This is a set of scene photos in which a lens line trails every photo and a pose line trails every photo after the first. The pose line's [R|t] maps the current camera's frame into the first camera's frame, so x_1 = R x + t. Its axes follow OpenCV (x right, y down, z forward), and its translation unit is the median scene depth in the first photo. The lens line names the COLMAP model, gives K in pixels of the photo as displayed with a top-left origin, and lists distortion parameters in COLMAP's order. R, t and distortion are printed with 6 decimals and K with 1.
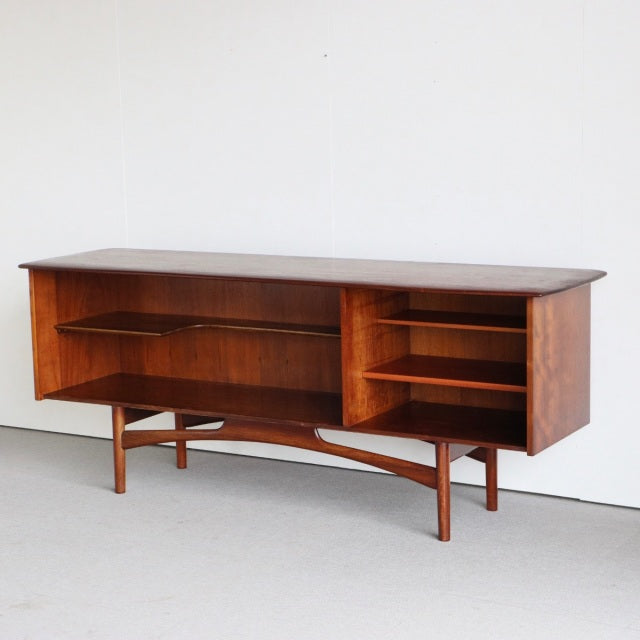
lens RADIAL K [[1475.9, 0, 320.0], [0, 1475.9, 320.0], [0, 0, 1]] dist [0.075263, 0.243989]
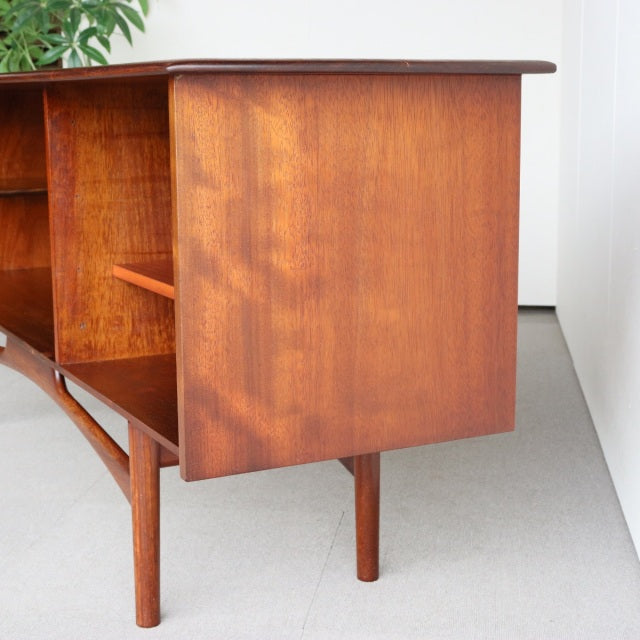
lens RADIAL K [[1220.8, 0, 320.0], [0, 1220.8, 320.0], [0, 0, 1]] dist [-0.026460, 0.159246]
pose [[0.843253, 0.108030, -0.526550, 0.300656], [-0.093404, 0.994142, 0.054381, 0.023167], [0.529340, 0.003325, 0.848403, 0.641422]]
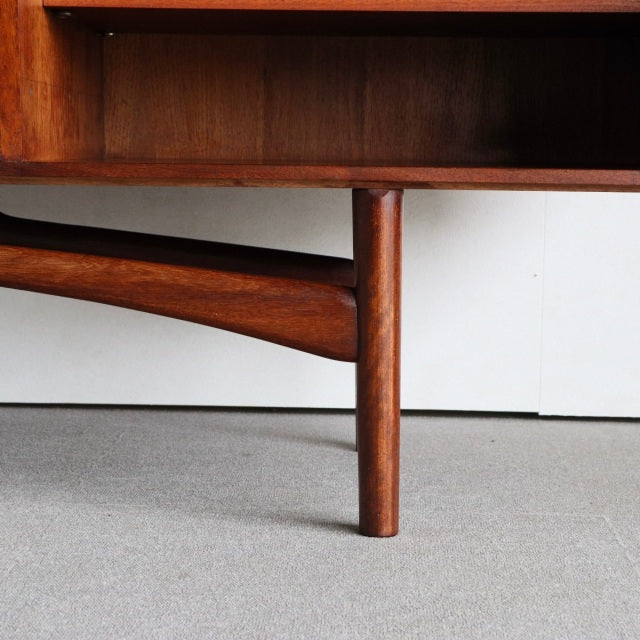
lens RADIAL K [[1487.9, 0, 340.5], [0, 1487.9, 321.7], [0, 0, 1]] dist [0.052660, 0.305707]
pose [[0.870868, -0.028432, 0.490695, -0.061999], [0.046414, 0.998622, -0.024510, 0.104577], [-0.489322, 0.044120, 0.870987, 0.684369]]
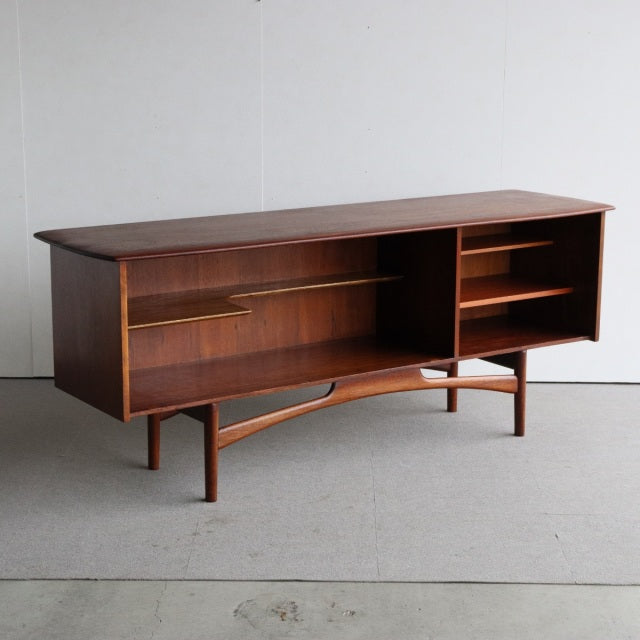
lens RADIAL K [[1475.9, 0, 320.0], [0, 1475.9, 320.0], [0, 0, 1]] dist [0.075263, 0.243989]
pose [[0.435217, -0.170528, 0.884029, -0.906037], [0.126082, 0.983767, 0.127696, -0.096891], [-0.891454, 0.055884, 0.449652, 0.568205]]
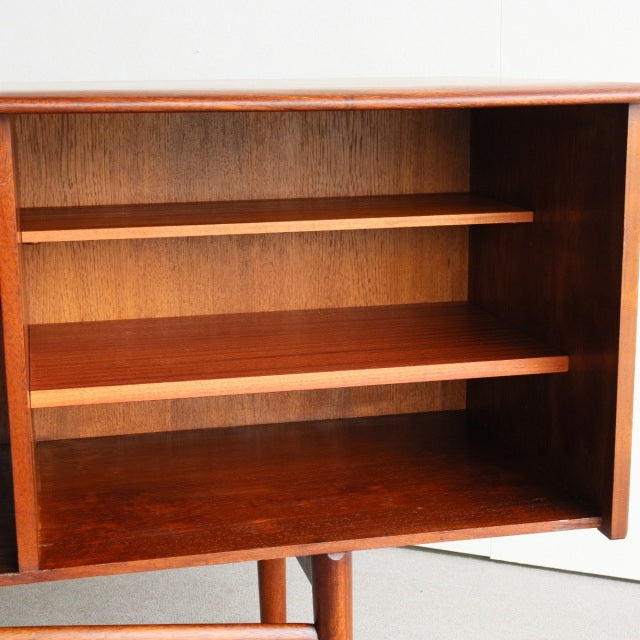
lens RADIAL K [[1220.8, 0, 320.0], [0, 1220.8, 320.0], [0, 0, 1]] dist [-0.026460, 0.159246]
pose [[0.732455, -0.127611, 0.668749, -0.098093], [0.101749, 0.991763, 0.077806, 0.004578], [-0.673169, 0.011055, 0.739406, 0.716663]]
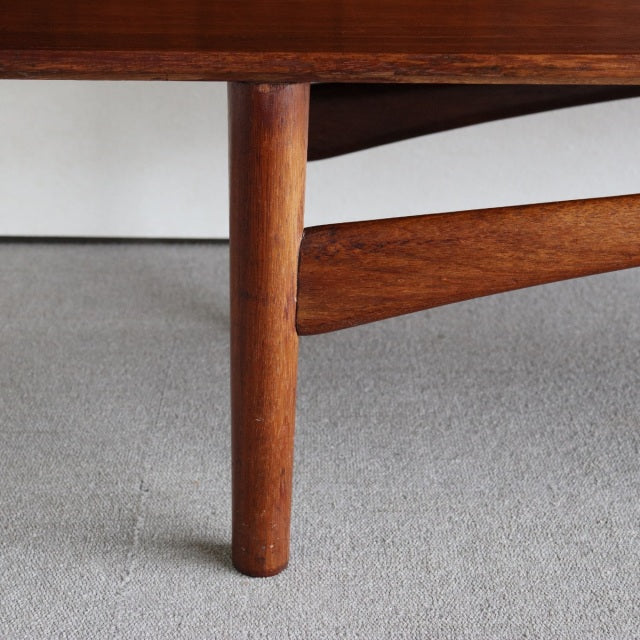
lens RADIAL K [[1475.9, 0, 320.0], [0, 1475.9, 320.0], [0, 0, 1]] dist [0.075263, 0.243989]
pose [[0.857019, -0.158898, 0.490173, -0.222523], [0.047099, 0.971441, 0.232560, 0.048165], [-0.513128, -0.176222, 0.840027, 0.890942]]
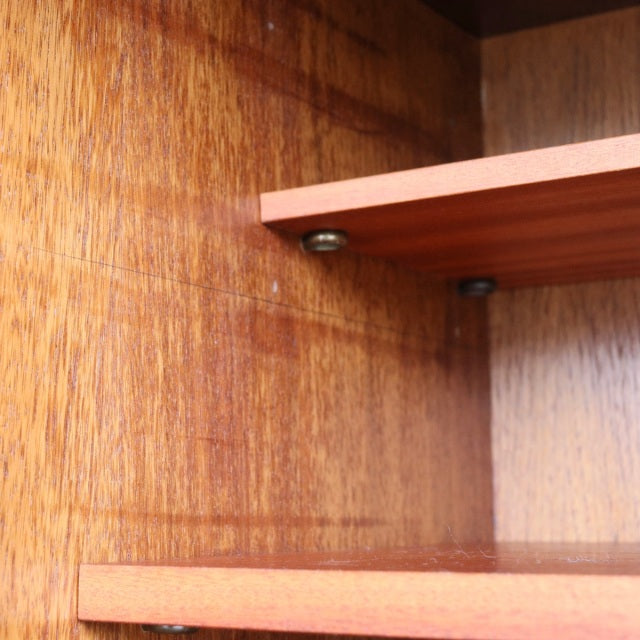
lens RADIAL K [[1340.6, 0, 301.7], [0, 1340.6, 319.3], [0, 0, 1]] dist [-0.035992, 0.206303]
pose [[0.998477, 0.004417, -0.054993, 0.047943], [-0.020527, 0.954968, -0.295997, 0.044331], [0.051209, 0.296675, 0.953605, 0.855442]]
